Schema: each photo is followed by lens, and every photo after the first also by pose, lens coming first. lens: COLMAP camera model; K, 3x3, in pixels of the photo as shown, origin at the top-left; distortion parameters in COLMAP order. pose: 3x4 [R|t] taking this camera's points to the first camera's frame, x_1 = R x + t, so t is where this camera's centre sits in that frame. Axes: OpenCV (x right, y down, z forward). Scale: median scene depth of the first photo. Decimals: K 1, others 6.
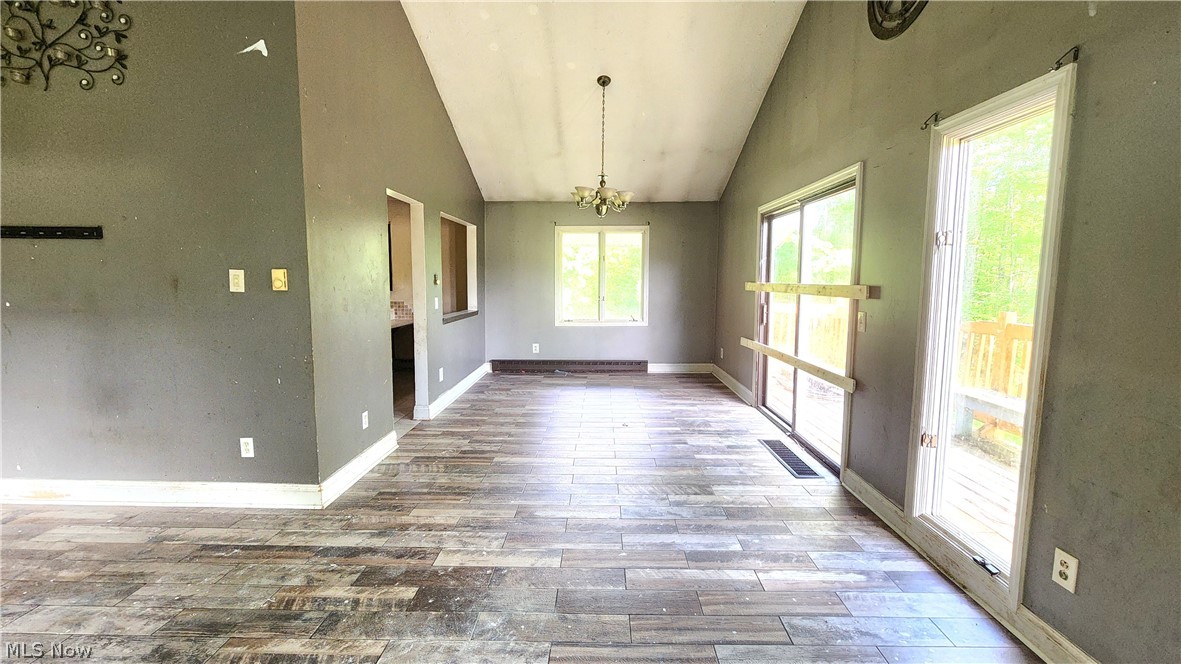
lens RADIAL K [[484.8, 0, 598.3], [0, 484.8, 330.3], [0, 0, 1]] dist [-0.003562, 0.000500]
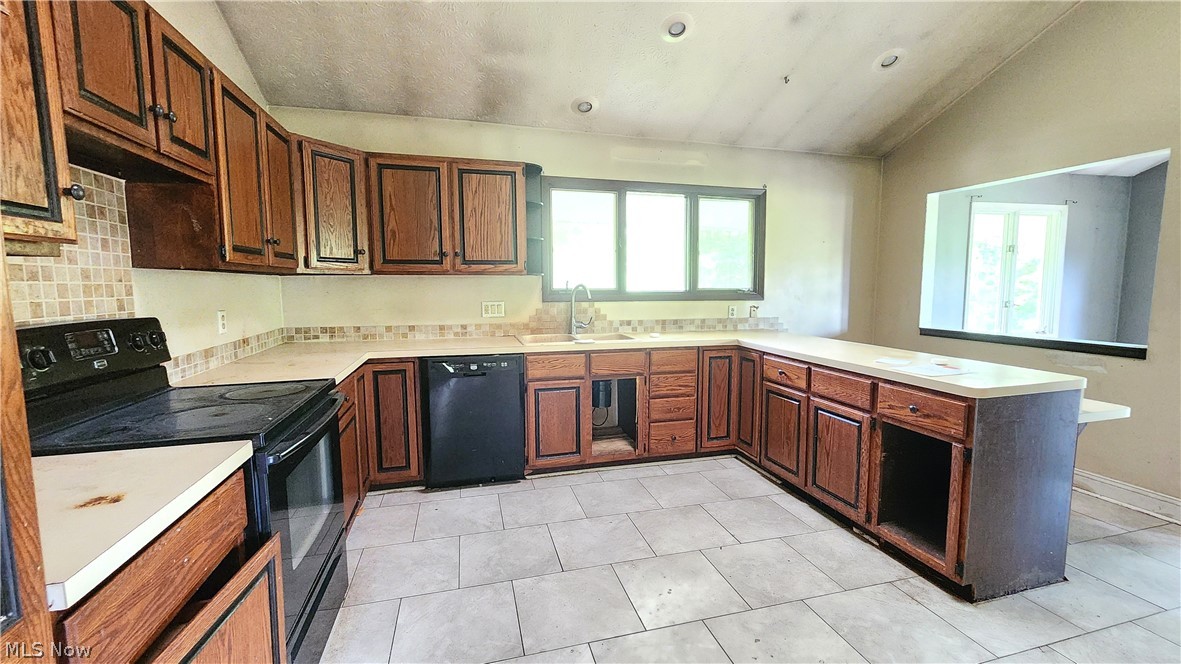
lens RADIAL K [[484.8, 0, 598.3], [0, 484.8, 330.3], [0, 0, 1]] dist [-0.003562, 0.000500]
pose [[0.961123, -0.038546, 0.273417, -2.073546], [0.041433, 0.999130, -0.004789, -0.128099], [-0.272994, 0.015931, 0.961884, 1.238272]]
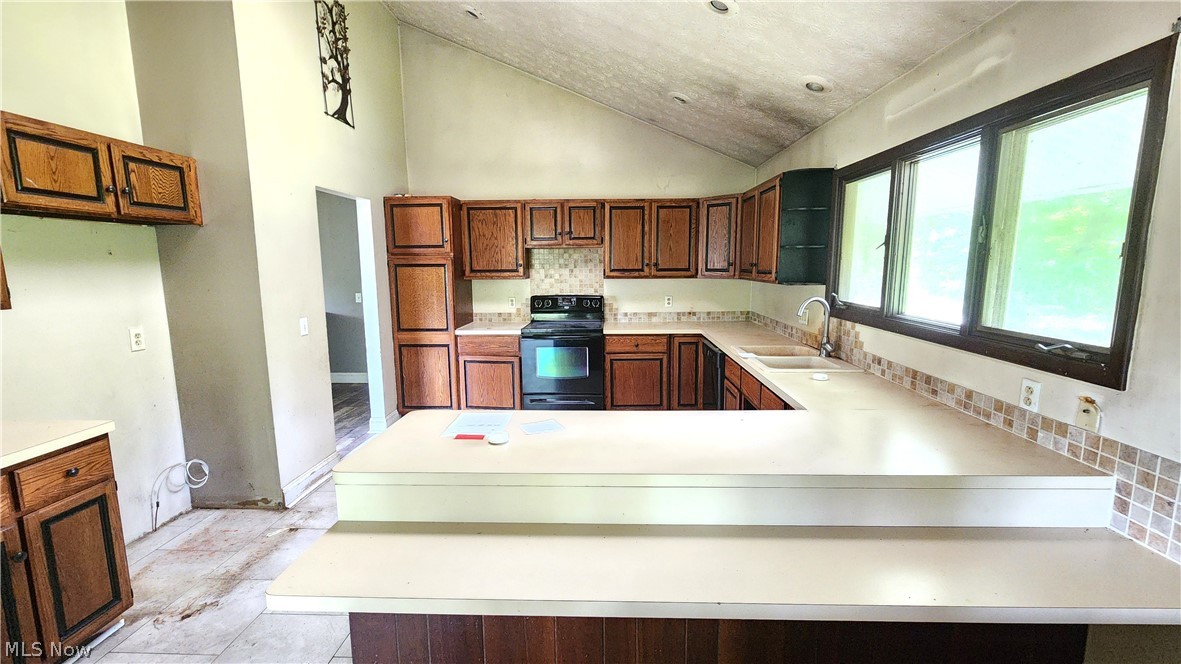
lens RADIAL K [[484.8, 0, 598.3], [0, 484.8, 330.3], [0, 0, 1]] dist [-0.003562, 0.000500]
pose [[-0.020615, 0.129133, -0.991413, -0.600929], [-0.102242, 0.986153, 0.130574, -0.285971], [0.994546, 0.104056, -0.007127, 2.056982]]
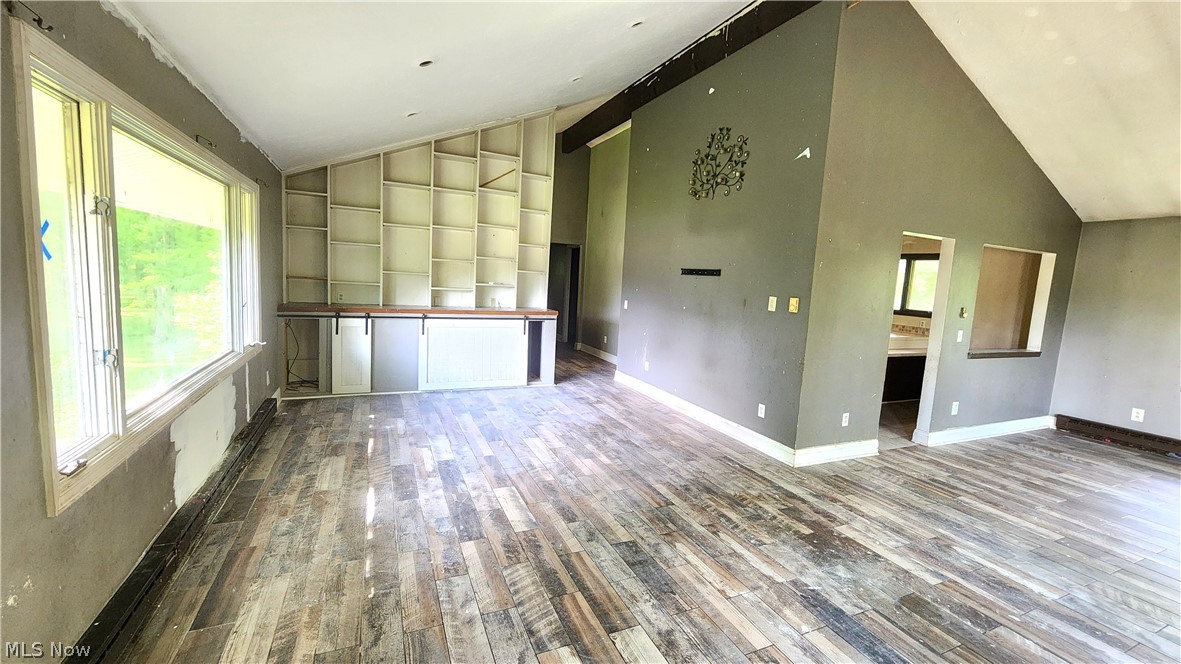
lens RADIAL K [[484.8, 0, 598.3], [0, 484.8, 330.3], [0, 0, 1]] dist [-0.003562, 0.000500]
pose [[0.424708, 0.115011, -0.897995, 0.444204], [-0.150069, 0.987119, 0.055450, -0.020692], [0.892806, 0.111211, 0.436497, -0.183552]]
